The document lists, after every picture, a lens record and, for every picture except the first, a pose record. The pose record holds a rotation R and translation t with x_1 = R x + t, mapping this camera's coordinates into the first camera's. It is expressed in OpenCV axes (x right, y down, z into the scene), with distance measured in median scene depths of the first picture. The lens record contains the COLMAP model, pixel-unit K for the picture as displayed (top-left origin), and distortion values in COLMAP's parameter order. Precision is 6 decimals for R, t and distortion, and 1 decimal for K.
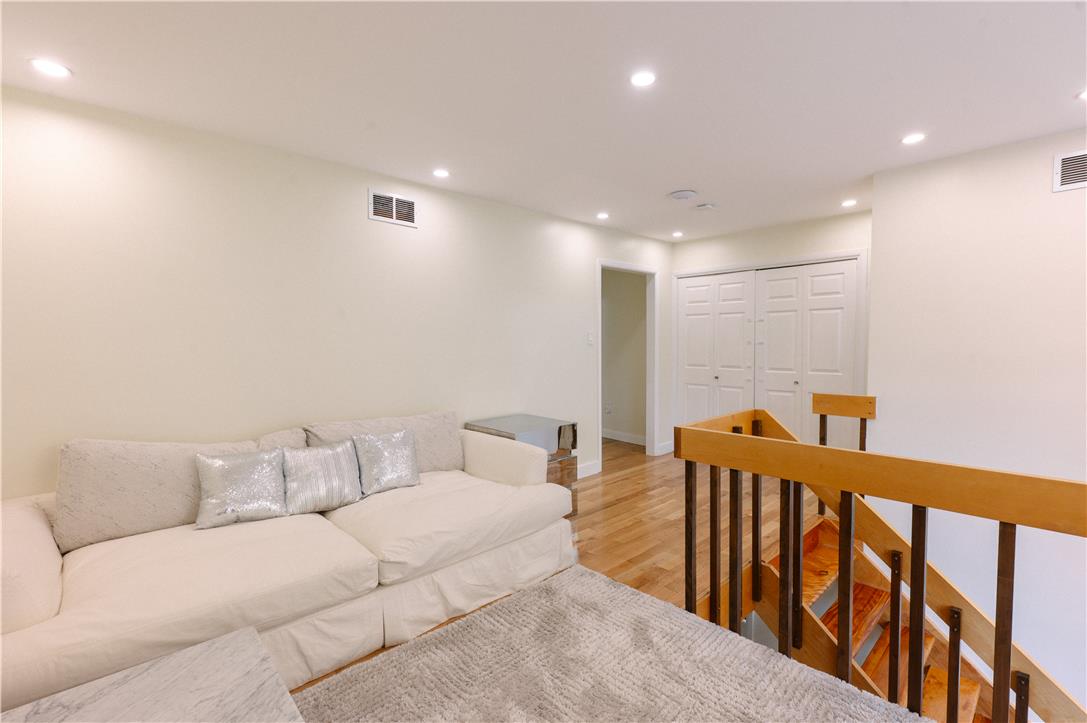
lens RADIAL K [[481.0, 0, 537.2], [0, 481.0, 359.8], [0, 0, 1]] dist [0.001559, -0.000794]
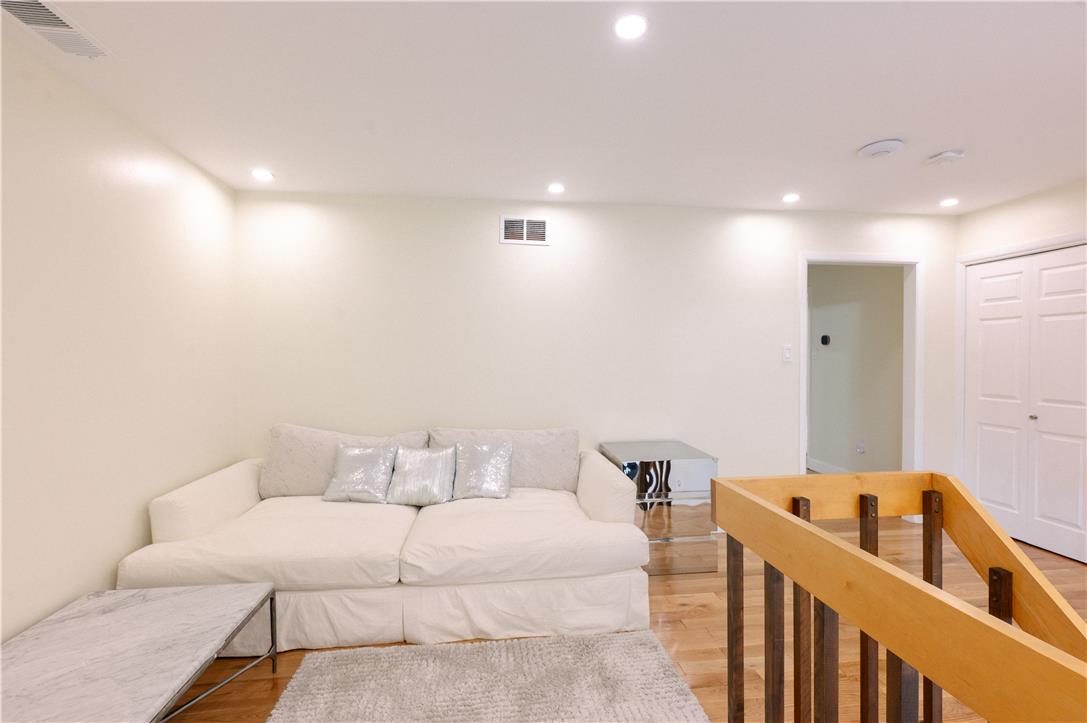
lens RADIAL K [[481.0, 0, 541.0], [0, 481.0, 361.1], [0, 0, 1]] dist [0.001559, -0.000794]
pose [[0.814001, 0.012969, -0.580718, 0.462872], [-0.028338, 0.999447, -0.017400, -0.016706], [0.580171, 0.030620, 0.813919, 0.239381]]
